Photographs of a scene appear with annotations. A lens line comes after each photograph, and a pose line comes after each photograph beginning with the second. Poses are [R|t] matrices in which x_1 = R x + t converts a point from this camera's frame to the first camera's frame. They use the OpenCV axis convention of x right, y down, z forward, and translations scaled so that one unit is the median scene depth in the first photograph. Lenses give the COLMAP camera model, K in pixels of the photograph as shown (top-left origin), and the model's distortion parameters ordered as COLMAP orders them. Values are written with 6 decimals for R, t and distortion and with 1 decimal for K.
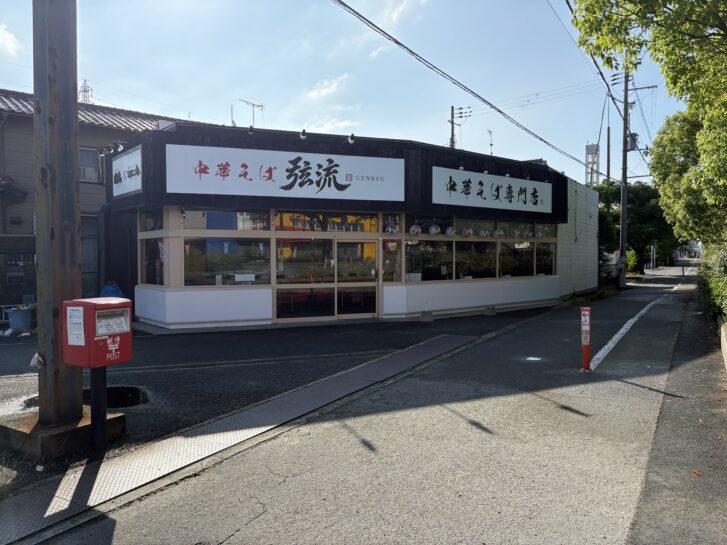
lens RADIAL K [[546.8, 0, 364.4], [0, 546.8, 274.8], [0, 0, 1]] dist [0.034489, -0.026876]
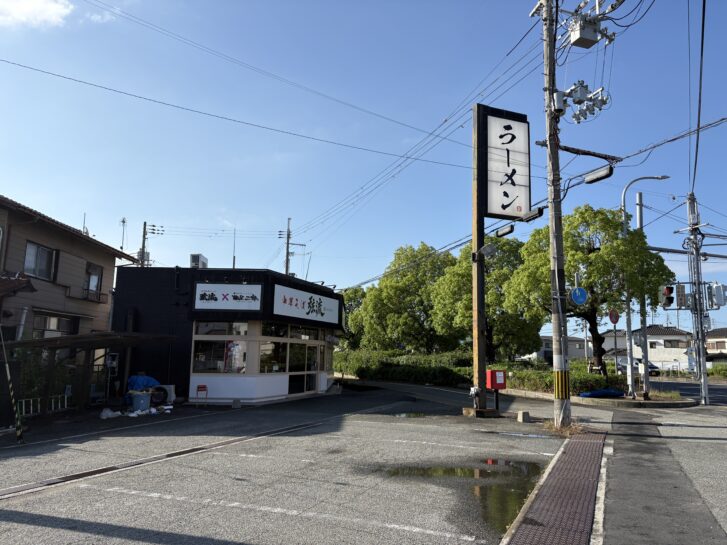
lens RADIAL K [[546.8, 0, 367.6], [0, 546.8, 276.4], [0, 0, 1]] dist [0.034489, -0.026876]
pose [[0.638973, 0.125651, 0.758898, -1.181583], [0.009384, 0.985222, -0.171025, 0.016794], [-0.769172, 0.116402, 0.628351, -0.196286]]
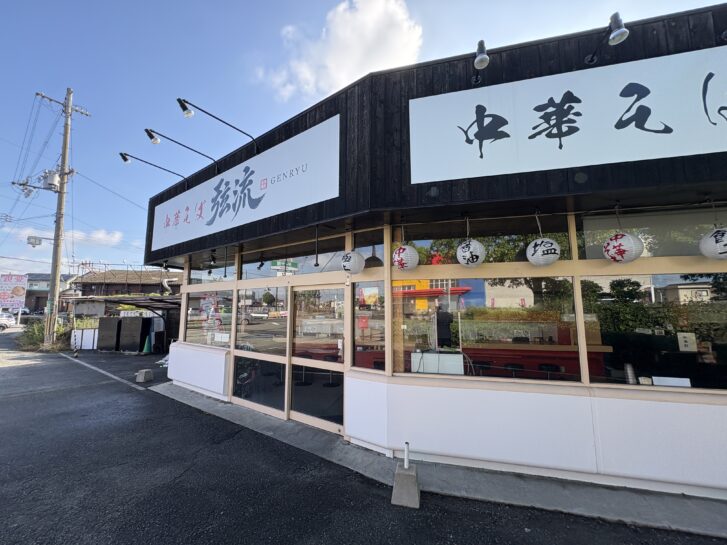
lens RADIAL K [[294.0, 0, 361.9], [0, 294.0, 276.1], [0, 0, 1]] dist [-0.008910, 0.000125]
pose [[0.567107, -0.093093, -0.818366, 0.272556], [-0.037659, 0.989622, -0.138671, -0.032389], [0.822783, 0.109461, 0.557716, 0.852370]]
